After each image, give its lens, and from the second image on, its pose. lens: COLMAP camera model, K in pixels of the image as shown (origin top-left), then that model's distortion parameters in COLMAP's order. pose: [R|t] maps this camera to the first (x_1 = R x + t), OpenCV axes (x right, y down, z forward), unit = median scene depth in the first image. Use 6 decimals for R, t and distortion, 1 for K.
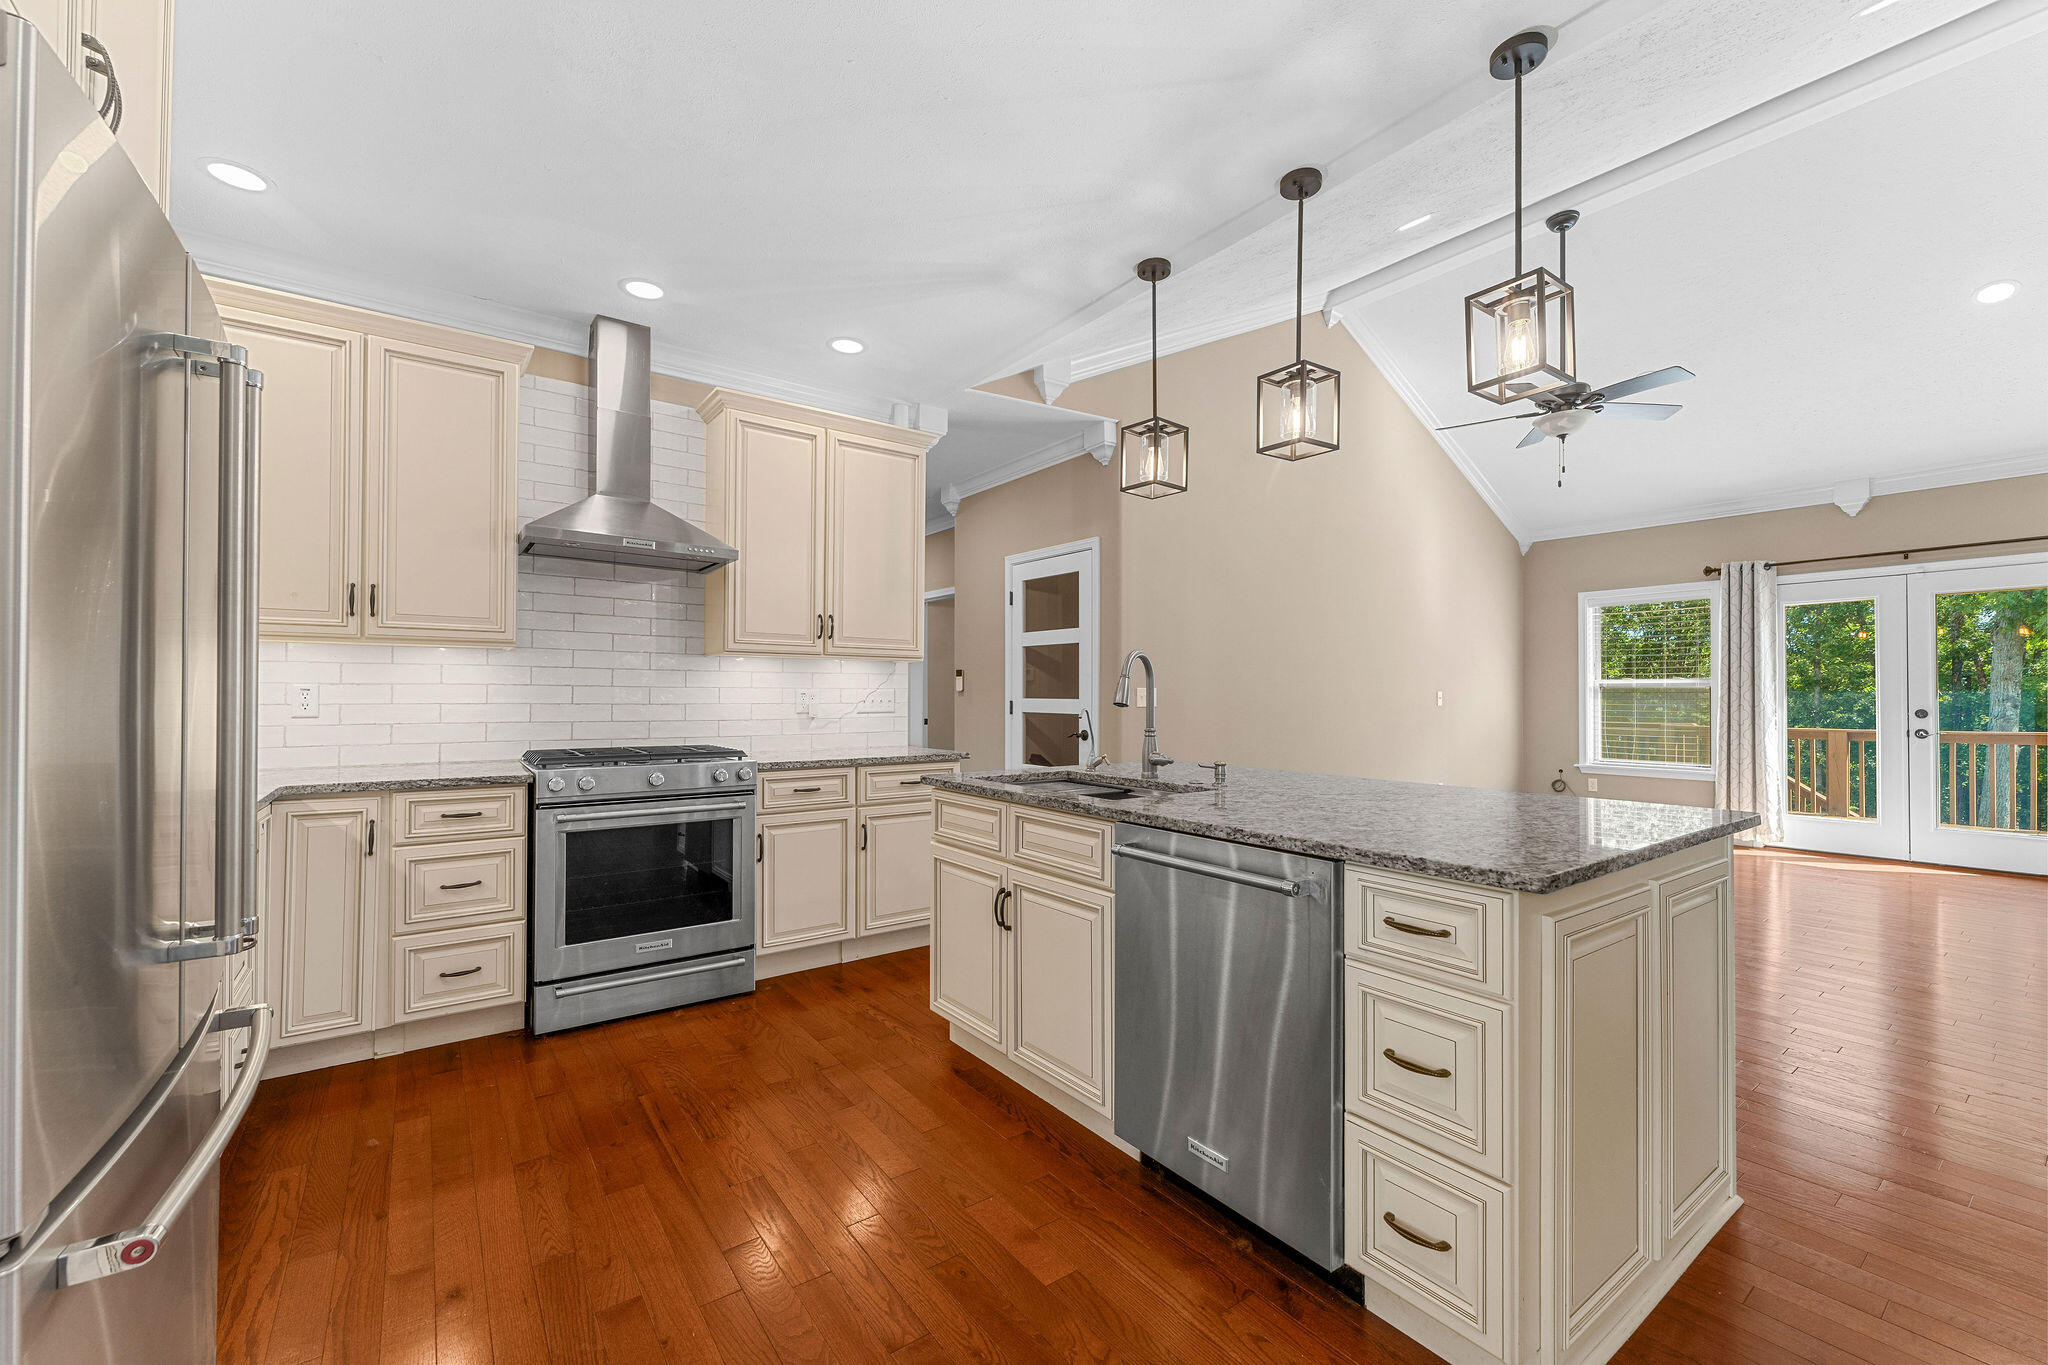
lens RADIAL K [[805.3, 0, 1014.7], [0, 805.3, 688.7], [0, 0, 1]] dist [0.003415, -0.000877]
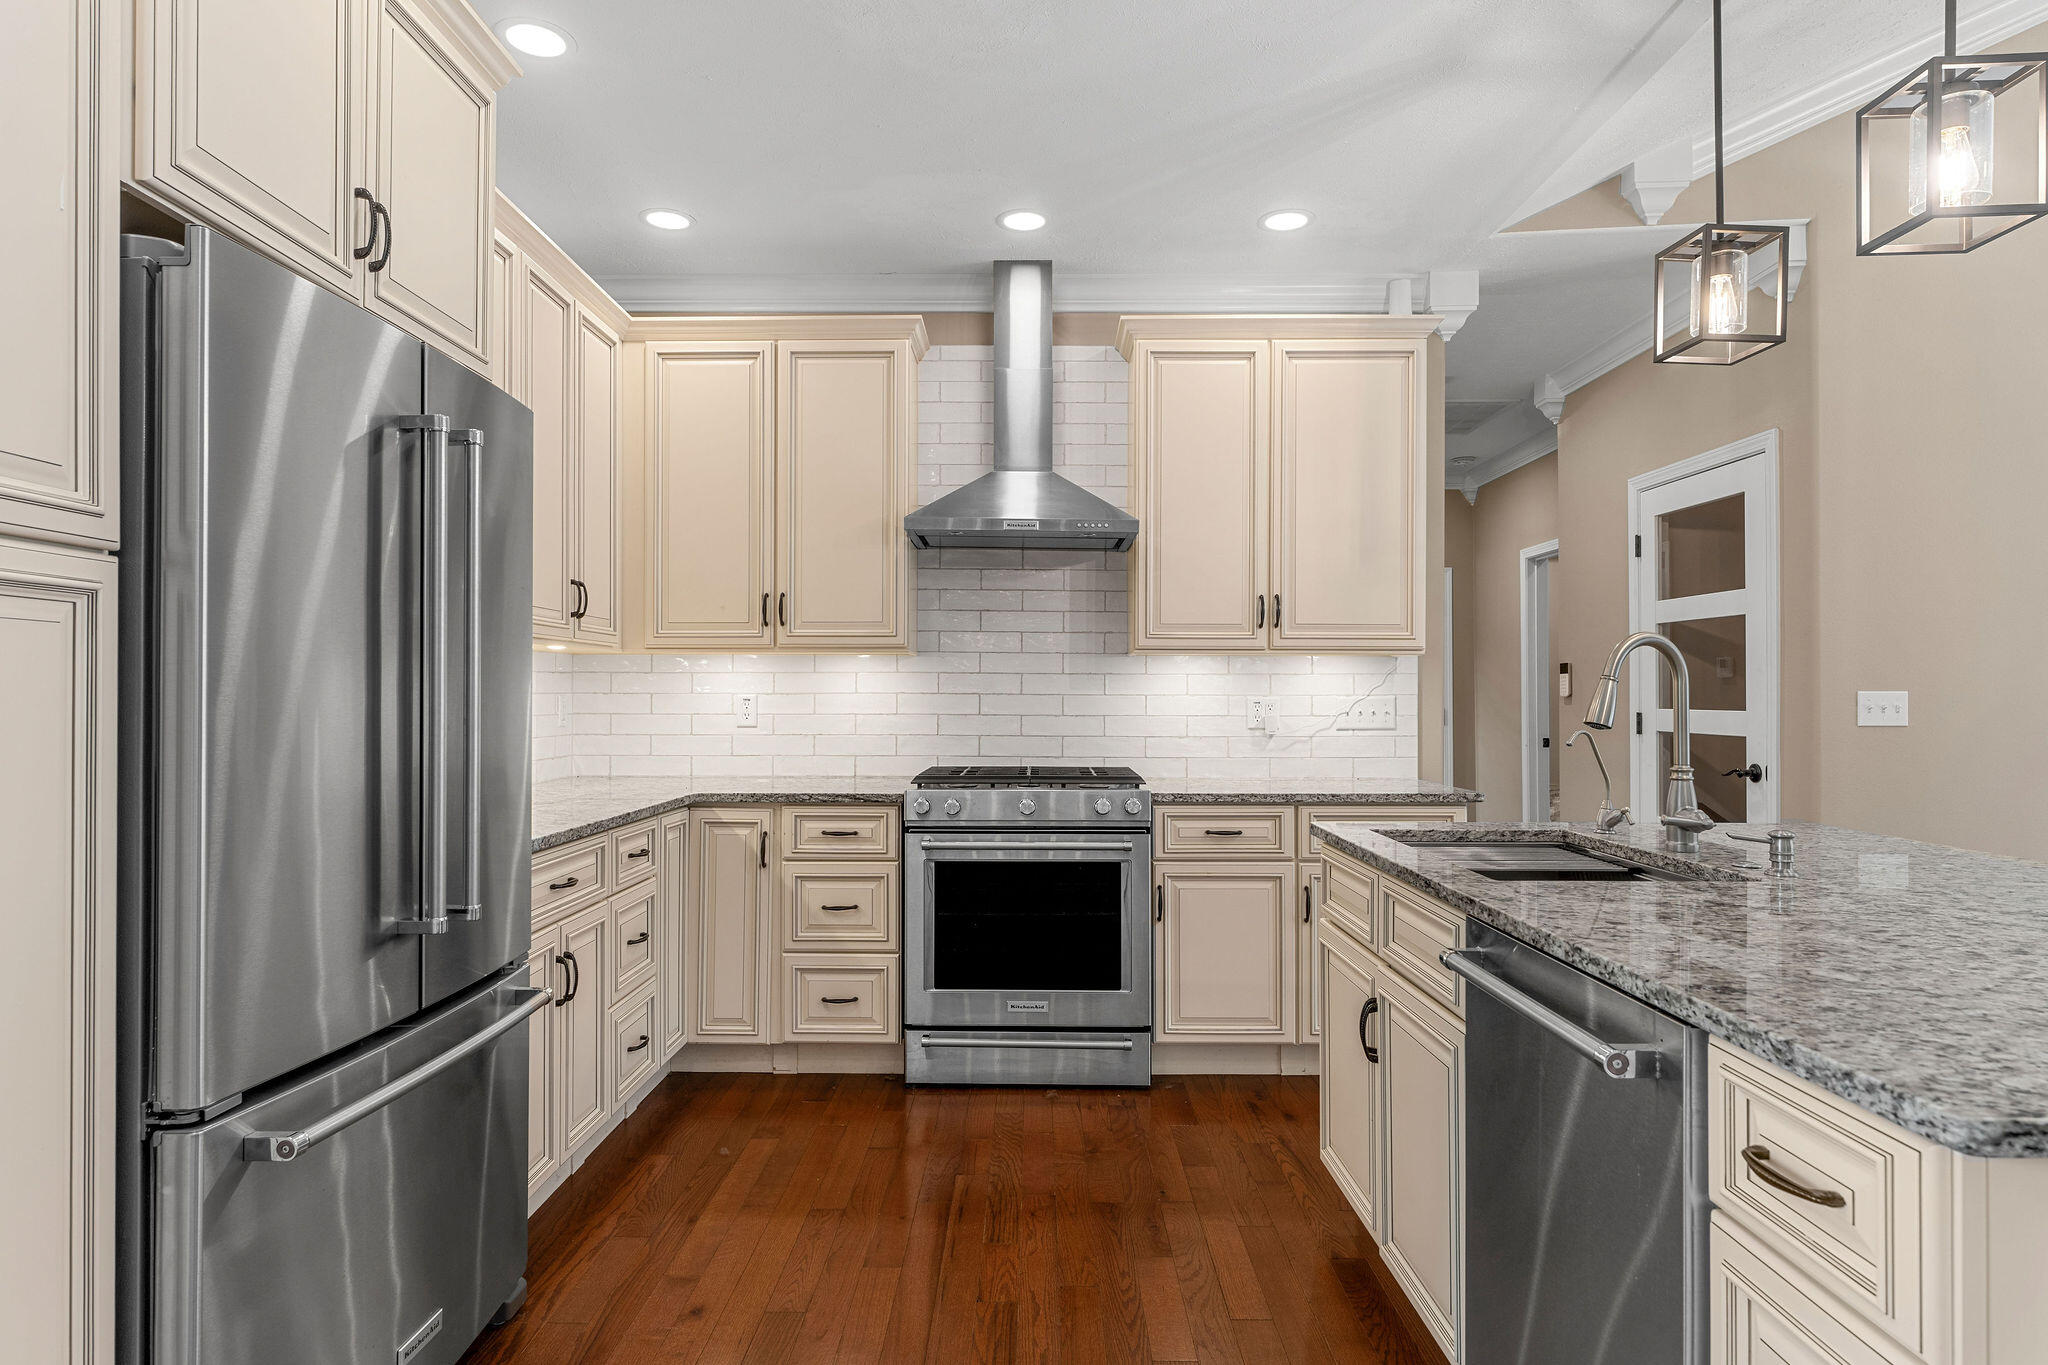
lens RADIAL K [[1121.8, 0, 1031.6], [0, 1121.8, 691.6], [0, 0, 1]] dist [0.005988, -0.000631]
pose [[0.810547, -0.004915, -0.585654, 0.222128], [0.005721, 0.999984, -0.000475, -0.005856], [0.585646, -0.002966, 0.810561, 0.058053]]
